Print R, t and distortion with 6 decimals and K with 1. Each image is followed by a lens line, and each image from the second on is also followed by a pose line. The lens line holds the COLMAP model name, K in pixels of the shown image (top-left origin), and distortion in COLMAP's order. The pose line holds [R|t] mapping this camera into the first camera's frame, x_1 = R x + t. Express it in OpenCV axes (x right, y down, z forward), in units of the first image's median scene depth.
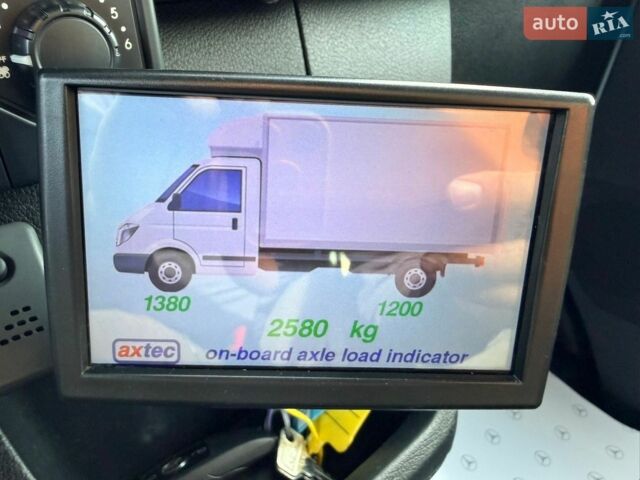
lens RADIAL K [[458.3, 0, 280.1], [0, 458.3, 228.3], [0, 0, 1]] dist [0.003629, -0.001161]
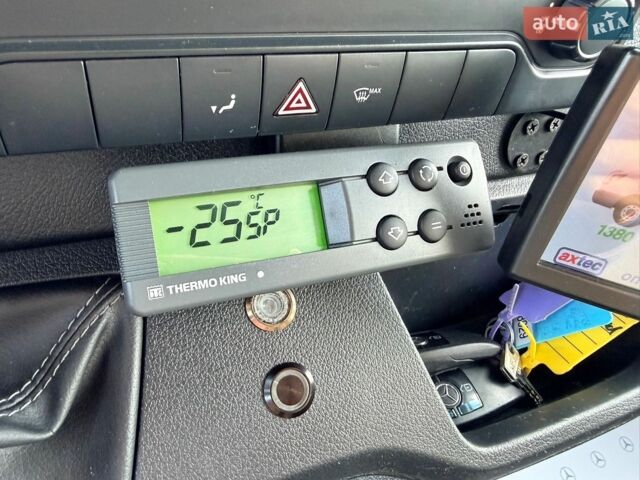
lens RADIAL K [[458.3, 0, 280.1], [0, 458.3, 228.3], [0, 0, 1]] dist [0.003629, -0.001161]
pose [[0.948566, 0.278377, -0.150758, -0.890589], [-0.245783, 0.947719, 0.203517, 0.104986], [0.199531, -0.155996, 0.967395, -0.464923]]
